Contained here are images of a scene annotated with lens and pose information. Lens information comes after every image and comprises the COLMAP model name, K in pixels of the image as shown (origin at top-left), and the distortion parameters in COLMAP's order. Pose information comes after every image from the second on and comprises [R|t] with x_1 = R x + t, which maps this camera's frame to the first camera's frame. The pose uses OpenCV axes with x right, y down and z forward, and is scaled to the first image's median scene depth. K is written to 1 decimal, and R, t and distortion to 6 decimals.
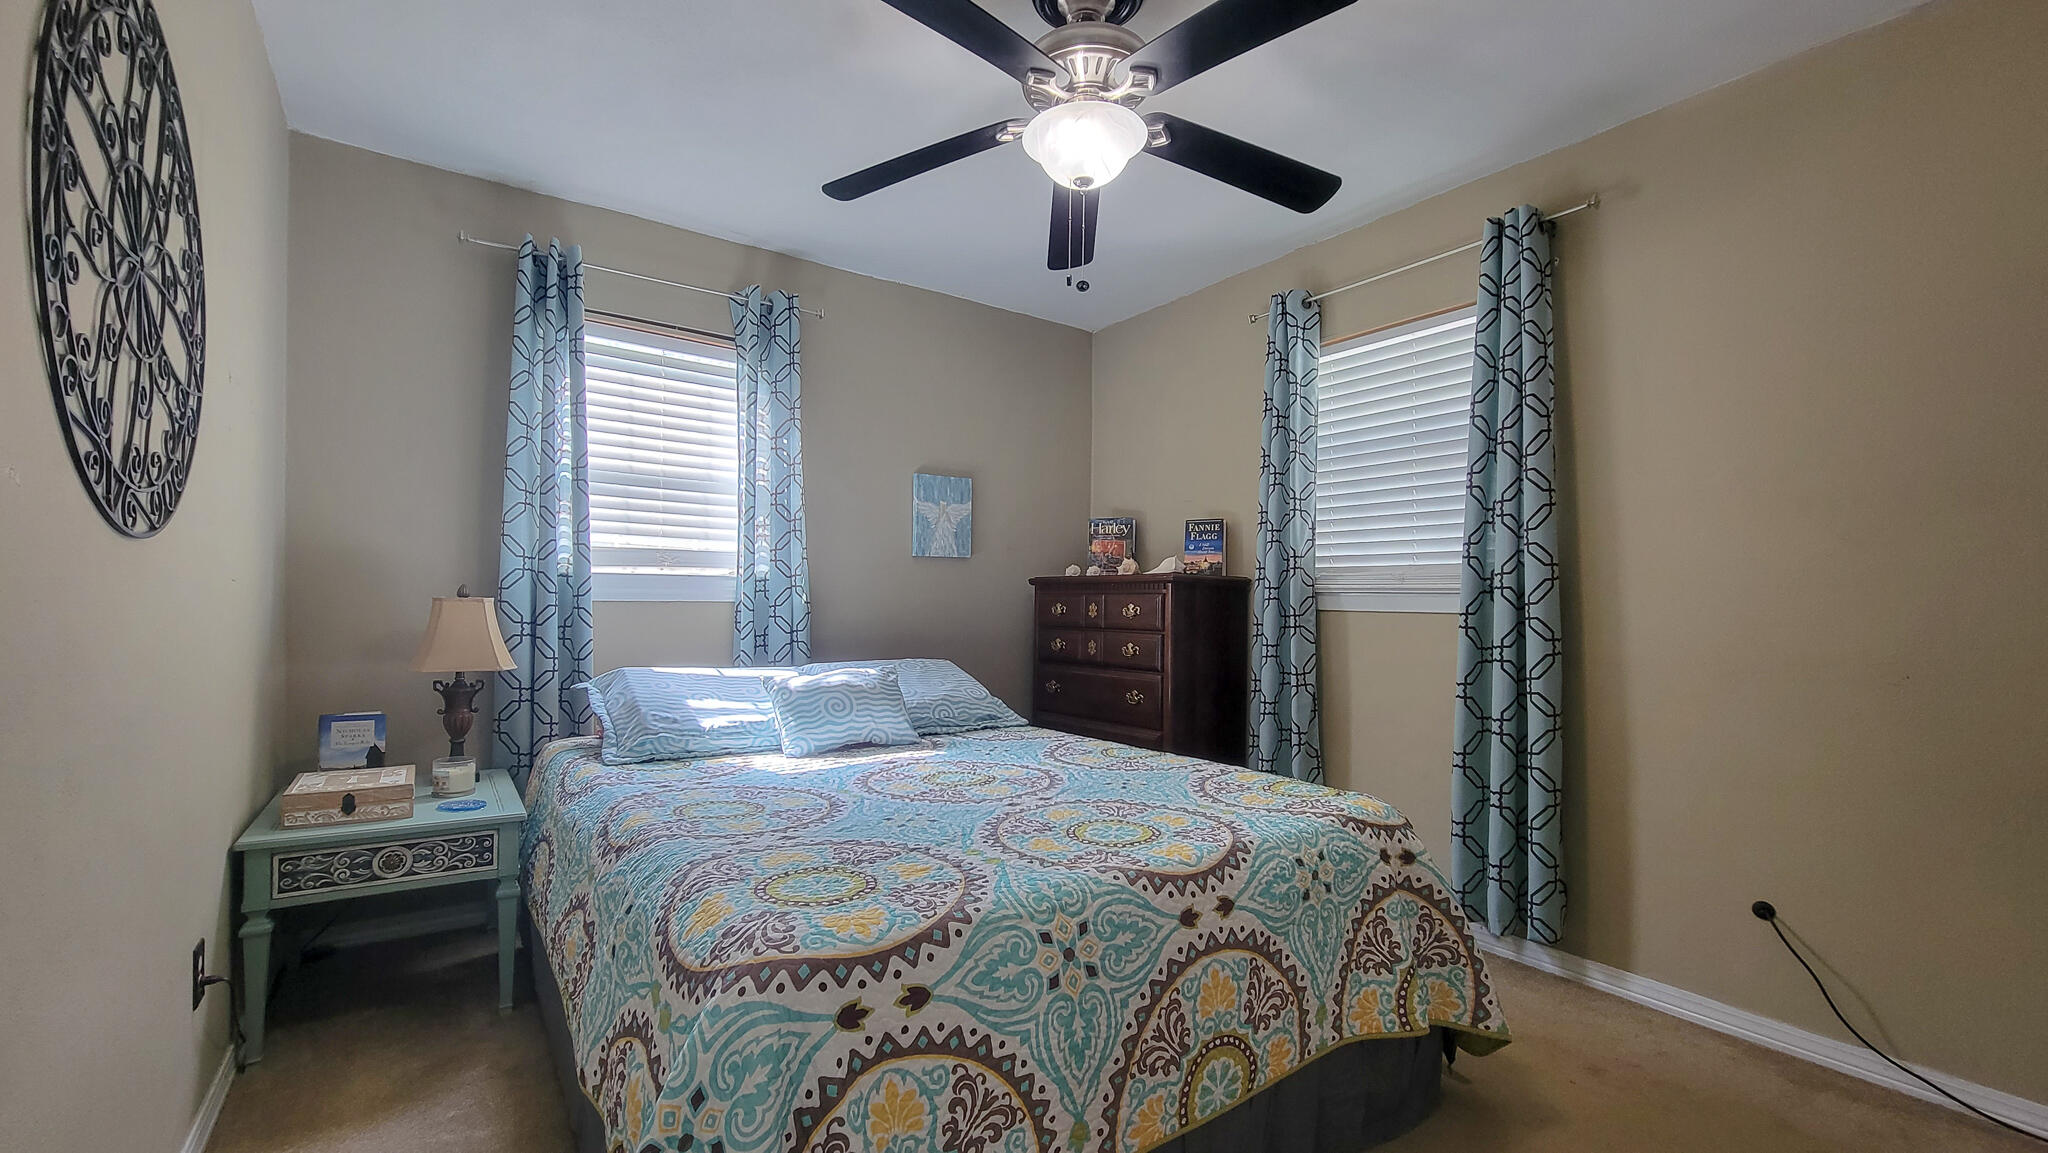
lens RADIAL K [[839.8, 0, 1015.4], [0, 839.8, 602.7], [0, 0, 1]] dist [-0.001744, 0.000046]
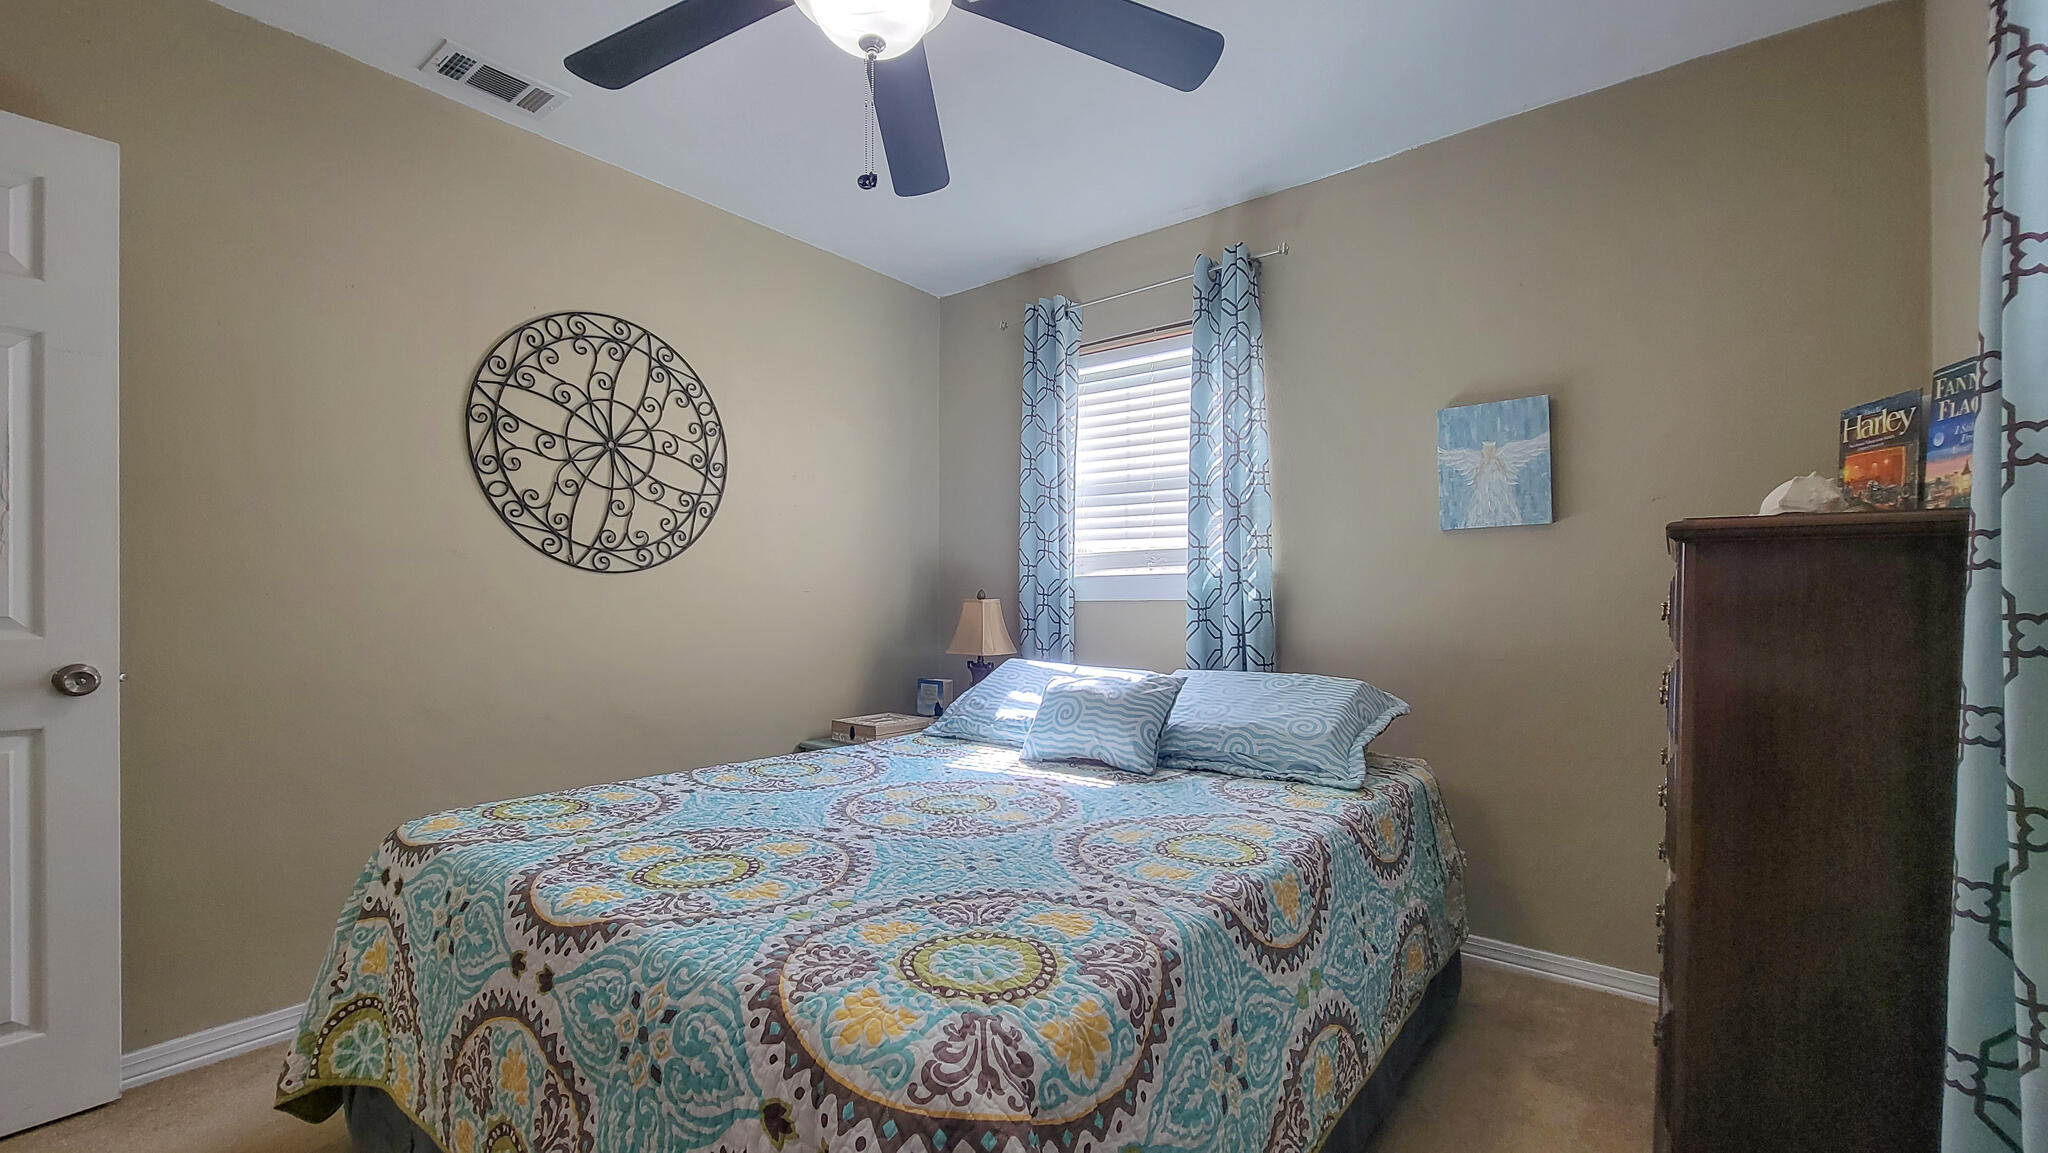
lens RADIAL K [[839.8, 0, 1015.4], [0, 839.8, 602.7], [0, 0, 1]] dist [-0.001744, 0.000046]
pose [[0.279128, -0.011926, -0.960180, 0.595521], [0.006165, 0.999925, -0.010627, 0.011928], [0.960234, -0.002953, 0.279181, 0.637511]]
